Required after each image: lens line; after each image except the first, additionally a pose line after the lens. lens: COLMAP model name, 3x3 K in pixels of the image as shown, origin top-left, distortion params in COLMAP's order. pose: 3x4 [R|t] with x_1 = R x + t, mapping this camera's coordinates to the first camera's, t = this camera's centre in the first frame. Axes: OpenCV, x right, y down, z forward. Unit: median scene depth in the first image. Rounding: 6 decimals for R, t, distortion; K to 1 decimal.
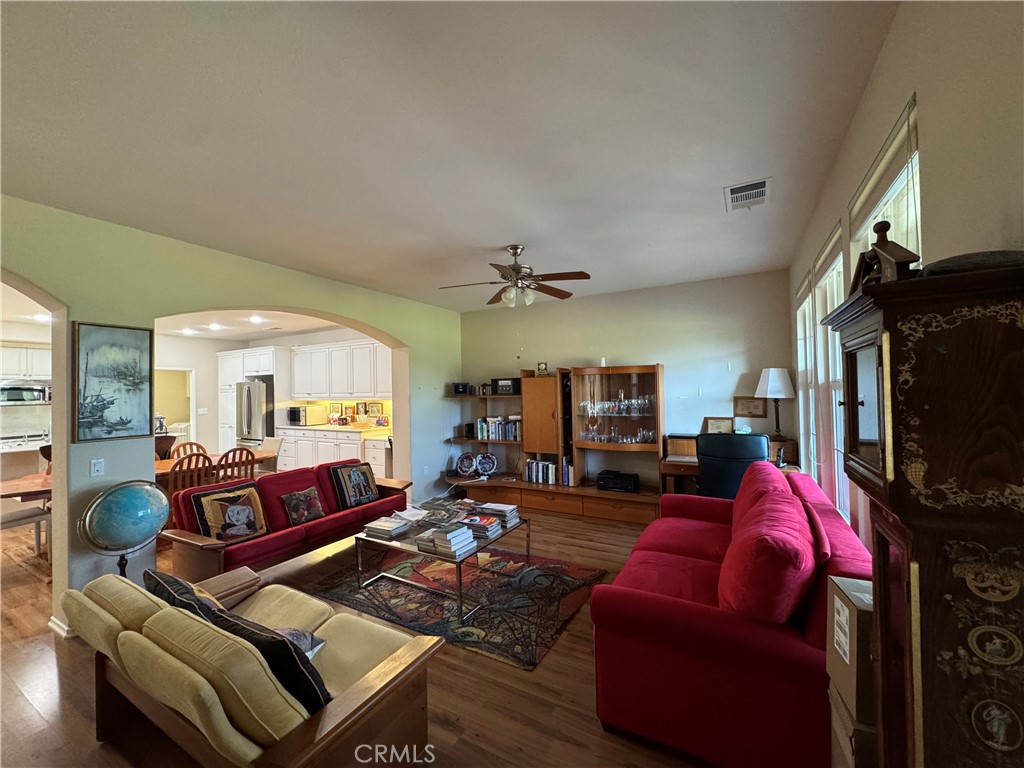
lens RADIAL K [[406.6, 0, 511.3], [0, 406.6, 384.4], [0, 0, 1]] dist [-0.003853, -0.000409]
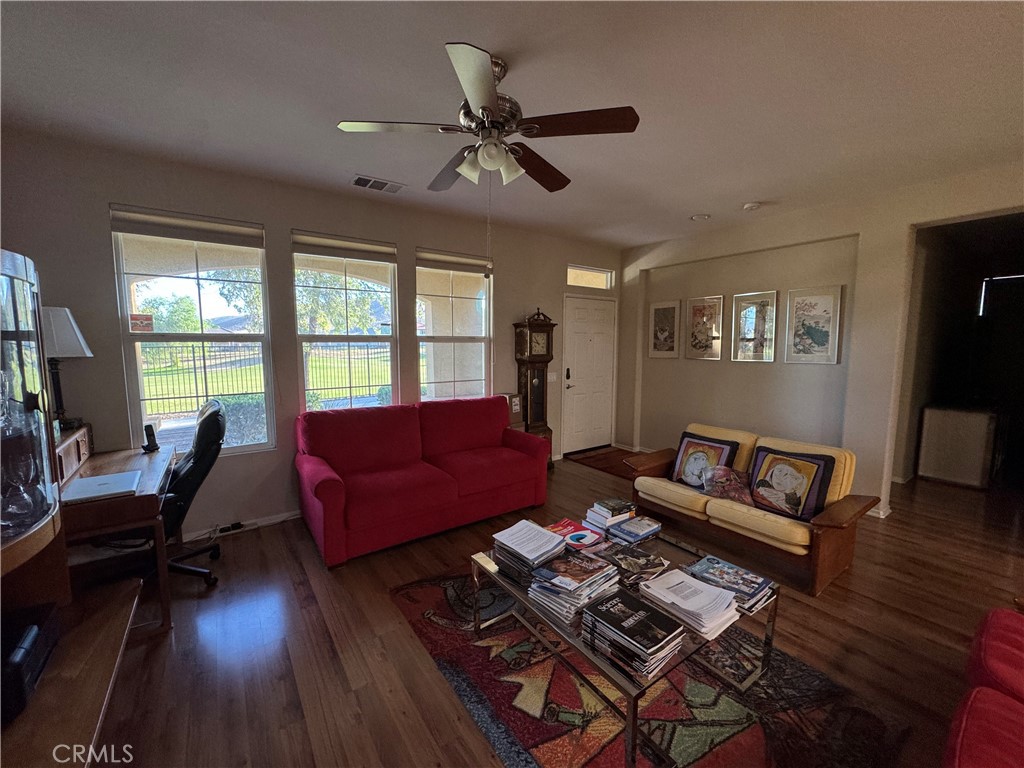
lens RADIAL K [[406.6, 0, 511.3], [0, 406.6, 384.4], [0, 0, 1]] dist [-0.003853, -0.000409]
pose [[-0.905698, -0.025468, 0.423157, -0.159203], [0.010641, 0.996513, 0.082750, 0.022600], [-0.423789, 0.079450, -0.902270, 0.955322]]
